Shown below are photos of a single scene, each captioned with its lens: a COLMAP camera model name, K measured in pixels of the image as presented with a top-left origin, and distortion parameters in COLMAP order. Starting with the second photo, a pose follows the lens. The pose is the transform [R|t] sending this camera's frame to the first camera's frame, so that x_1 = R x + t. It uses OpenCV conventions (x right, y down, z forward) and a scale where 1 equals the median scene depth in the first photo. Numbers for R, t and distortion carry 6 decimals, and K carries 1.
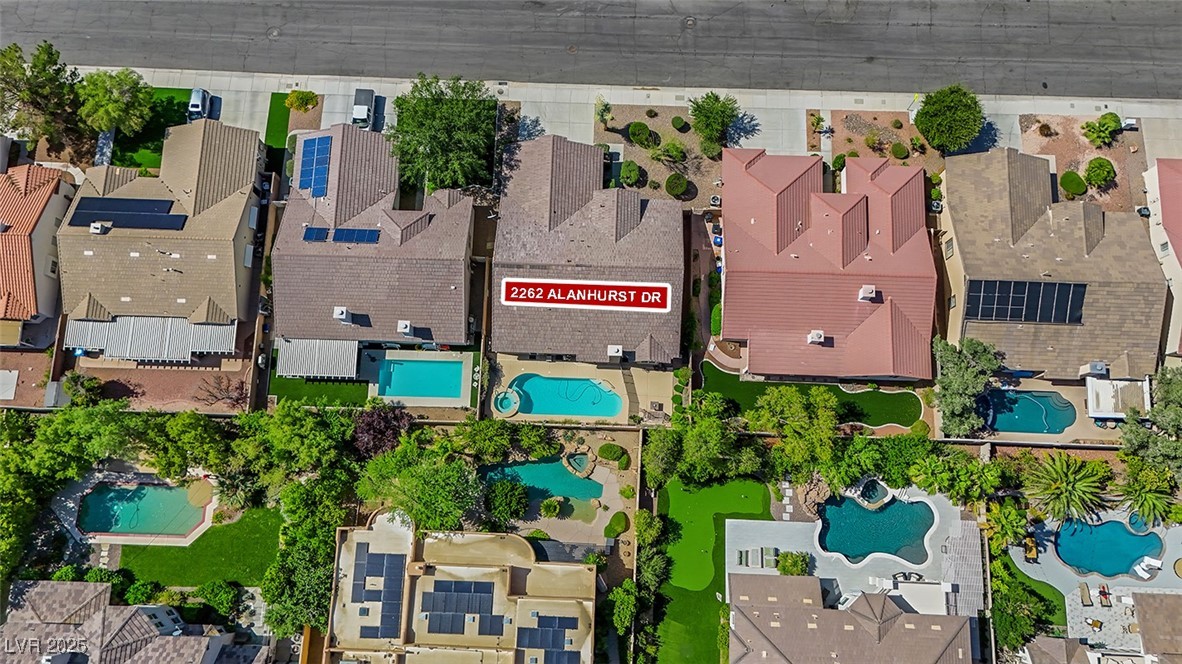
lens RADIAL K [[866.5, 0, 593.3], [0, 866.5, 336.0], [0, 0, 1]] dist [0.084447, -0.088016]
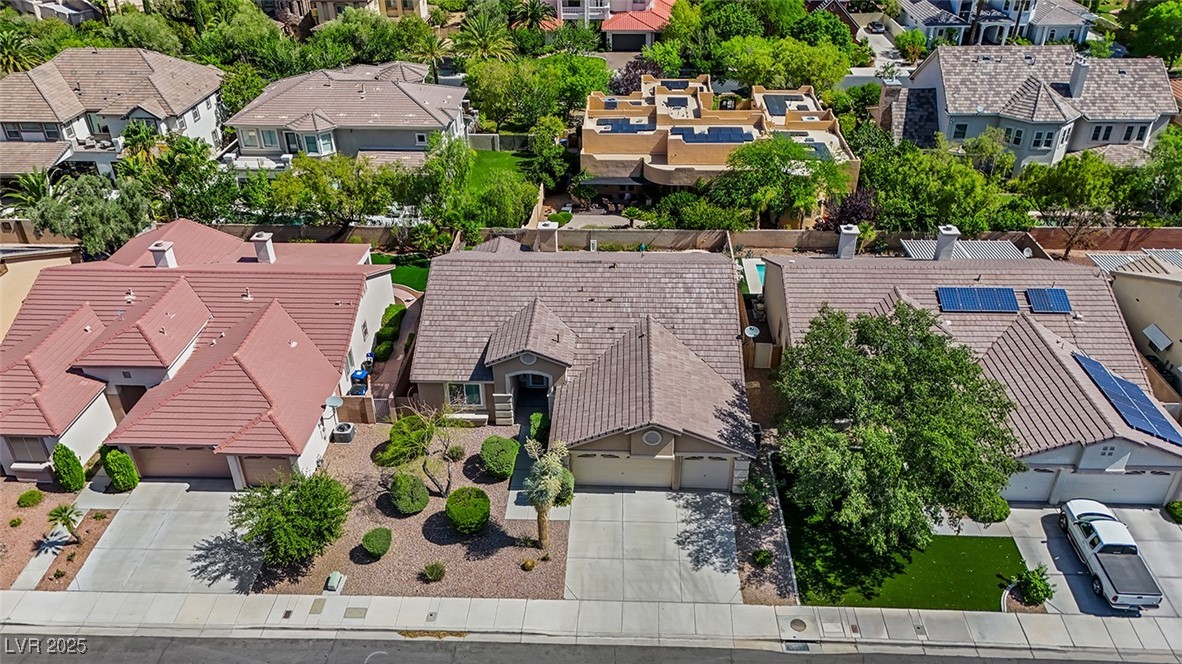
lens RADIAL K [[866.5, 0, 593.3], [0, 866.5, 336.0], [0, 0, 1]] dist [0.084447, -0.088016]
pose [[-0.999793, 0.013113, 0.015554, -0.022300], [0.010197, -0.338609, 0.940872, -0.667608], [0.017605, 0.940836, 0.338405, 0.803962]]
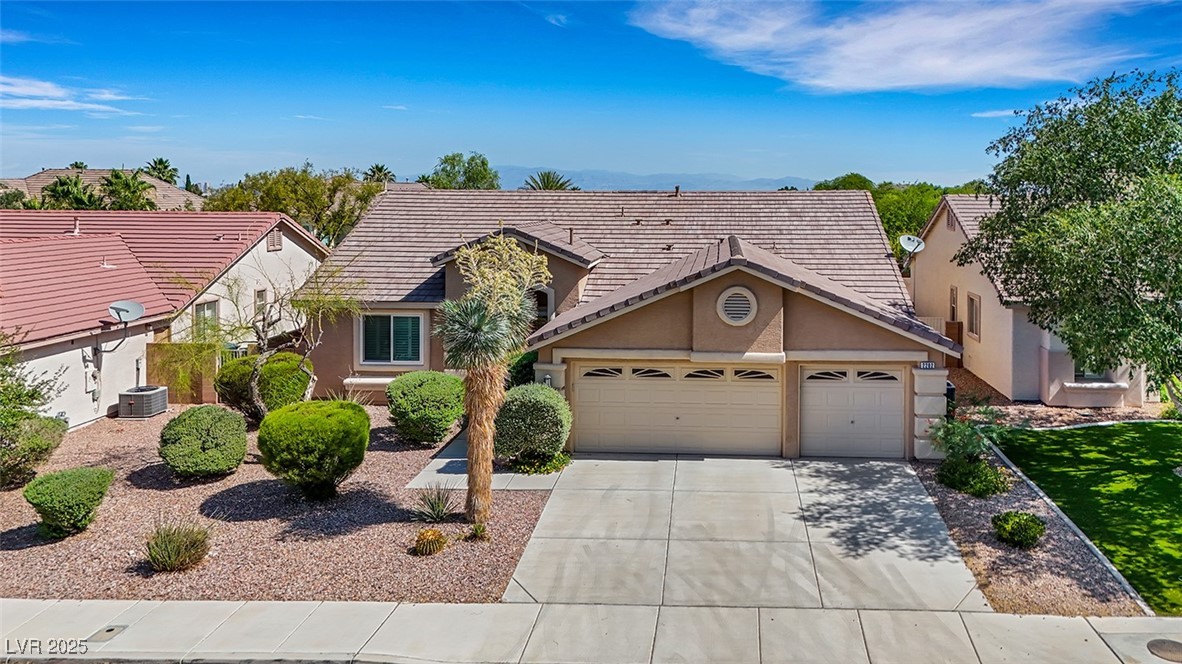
lens RADIAL K [[896.2, 0, 683.6], [0, 896.2, 268.6], [0, 0, 1]] dist [0.046559, -0.008512]
pose [[-0.999937, 0.006364, 0.009275, -0.034878], [0.009981, 0.121752, 0.992510, -0.466326], [0.005187, 0.992540, -0.121808, 1.042933]]
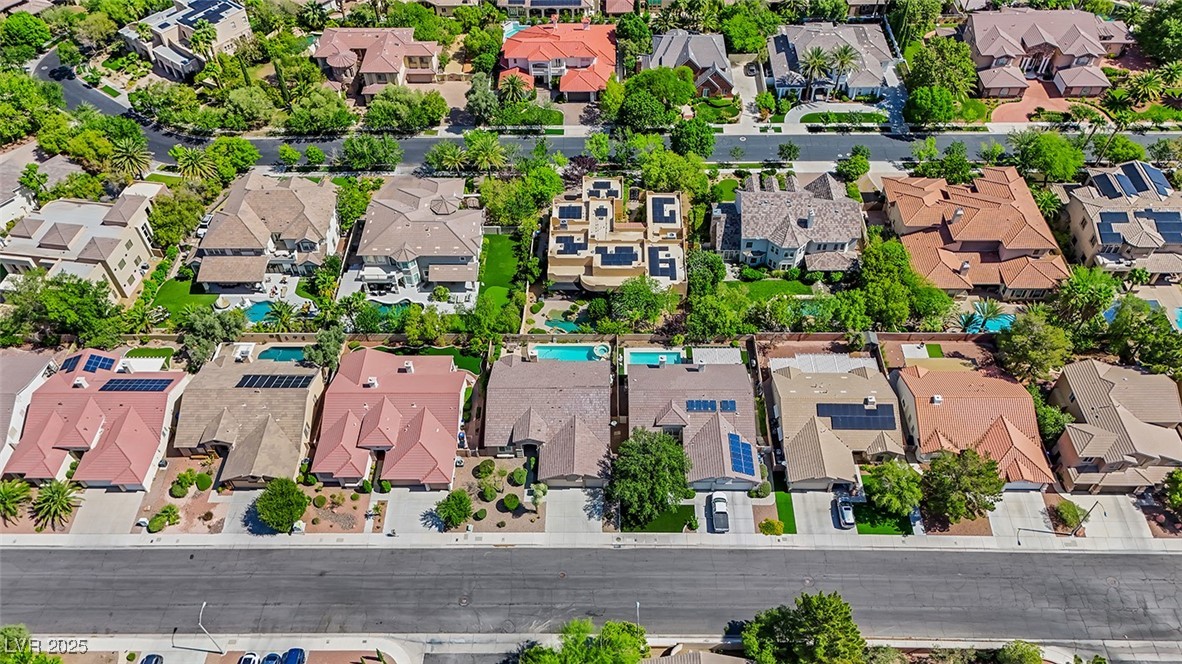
lens RADIAL K [[866.5, 0, 593.3], [0, 866.5, 336.0], [0, 0, 1]] dist [0.084447, -0.088016]
pose [[-0.999452, 0.032988, 0.002545, -0.089611], [-0.017623, -0.595853, 0.802900, -1.223822], [0.028003, 0.802416, 0.596108, 0.001180]]
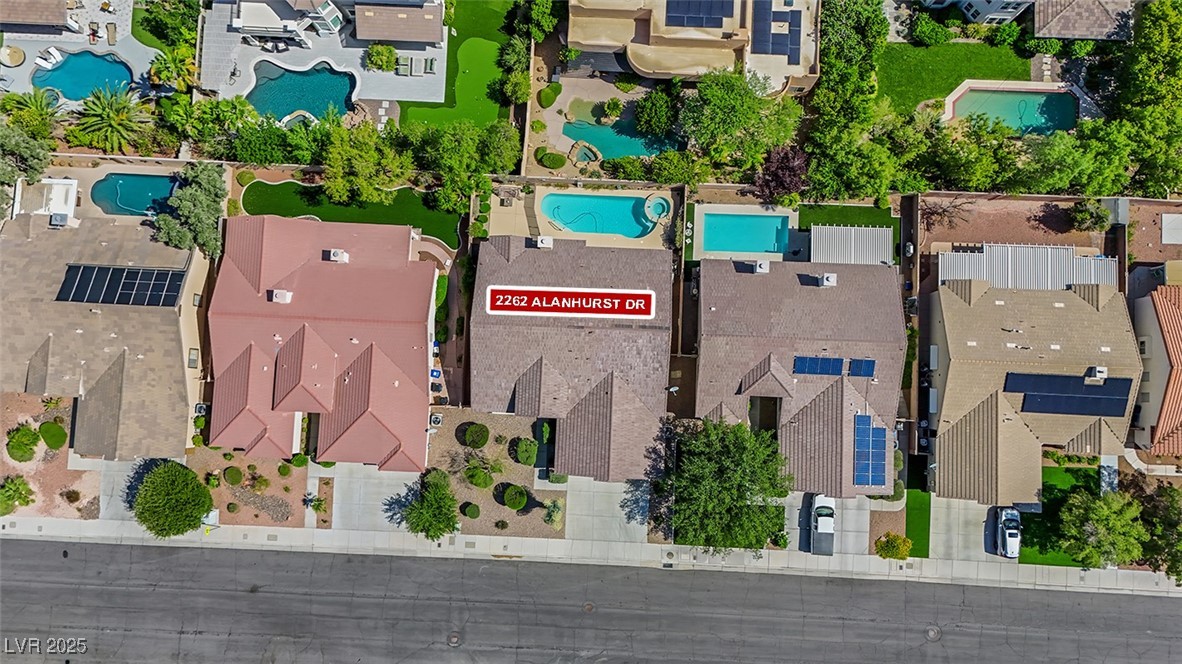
lens RADIAL K [[866.5, 0, 593.3], [0, 866.5, 336.0], [0, 0, 1]] dist [0.084447, -0.088016]
pose [[-0.999746, -0.007955, 0.021065, -0.048649], [0.013505, -0.960412, 0.278255, -0.341170], [0.018017, 0.278469, 0.960276, 0.087536]]
